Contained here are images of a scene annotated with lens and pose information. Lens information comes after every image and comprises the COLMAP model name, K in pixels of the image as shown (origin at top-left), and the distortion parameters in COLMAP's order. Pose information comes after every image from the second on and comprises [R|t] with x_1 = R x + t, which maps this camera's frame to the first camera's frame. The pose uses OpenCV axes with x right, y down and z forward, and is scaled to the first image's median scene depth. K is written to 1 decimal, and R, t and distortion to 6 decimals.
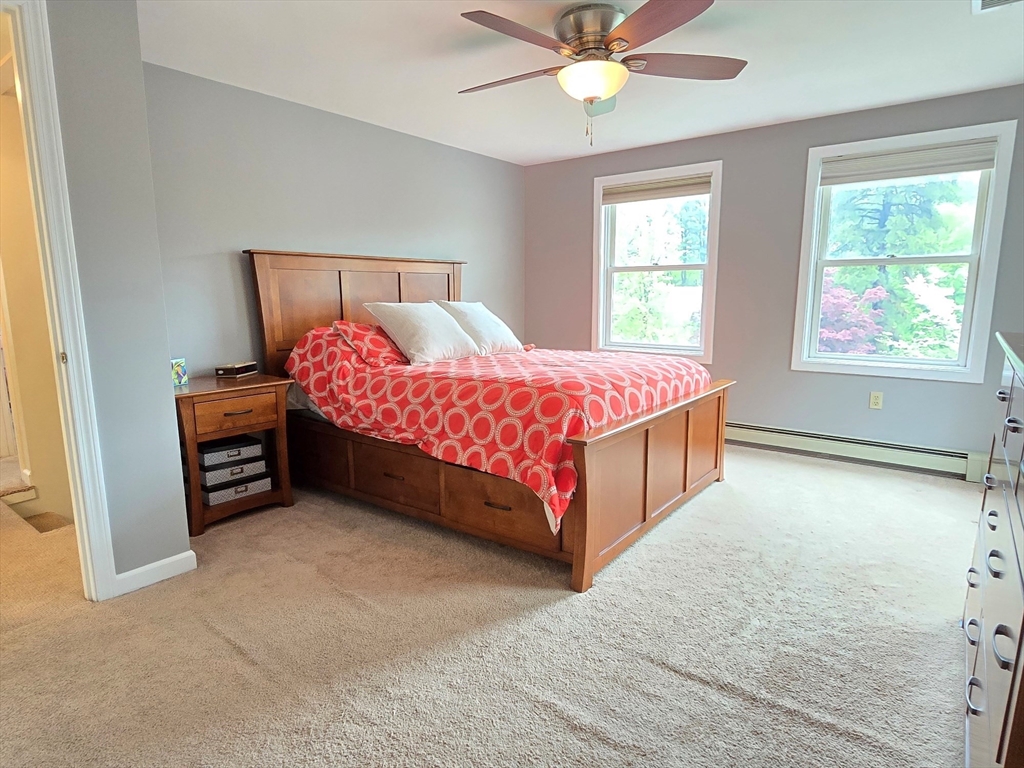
lens RADIAL K [[565.8, 0, 513.3], [0, 565.8, 388.6], [0, 0, 1]] dist [-0.002531, -0.001727]
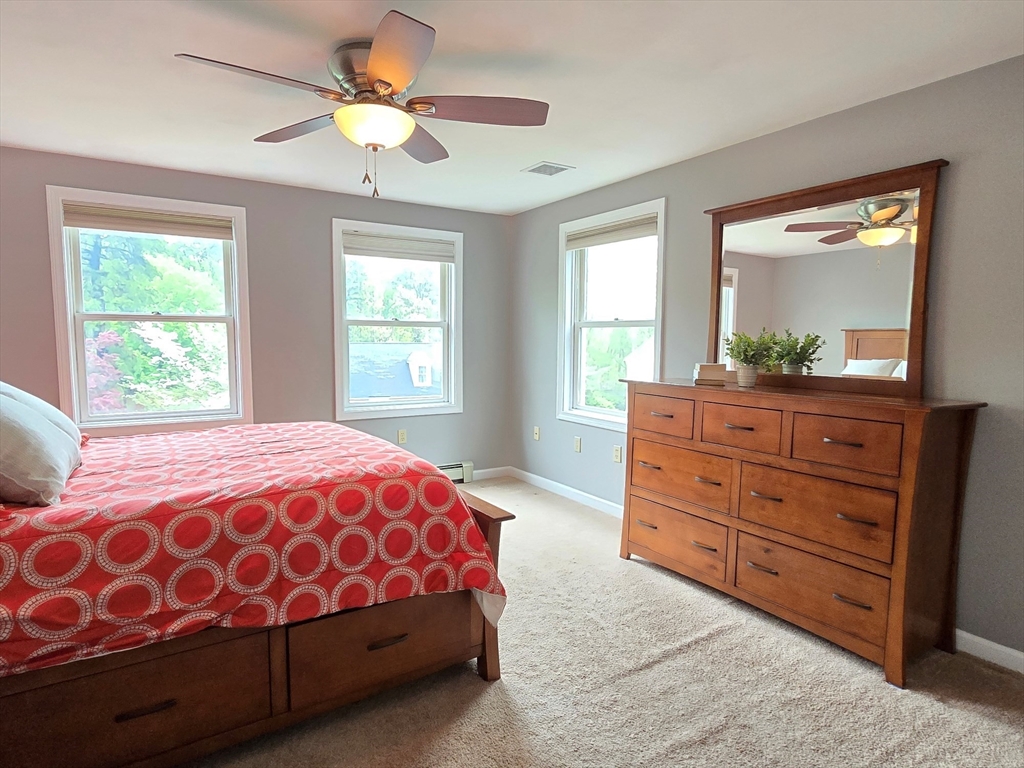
lens RADIAL K [[565.8, 0, 513.3], [0, 565.8, 388.6], [0, 0, 1]] dist [-0.002531, -0.001727]
pose [[0.356591, -0.076992, 0.931083, -0.582993], [0.146167, 0.988924, 0.025796, -0.111898], [-0.922756, 0.126895, 0.363895, 0.471257]]
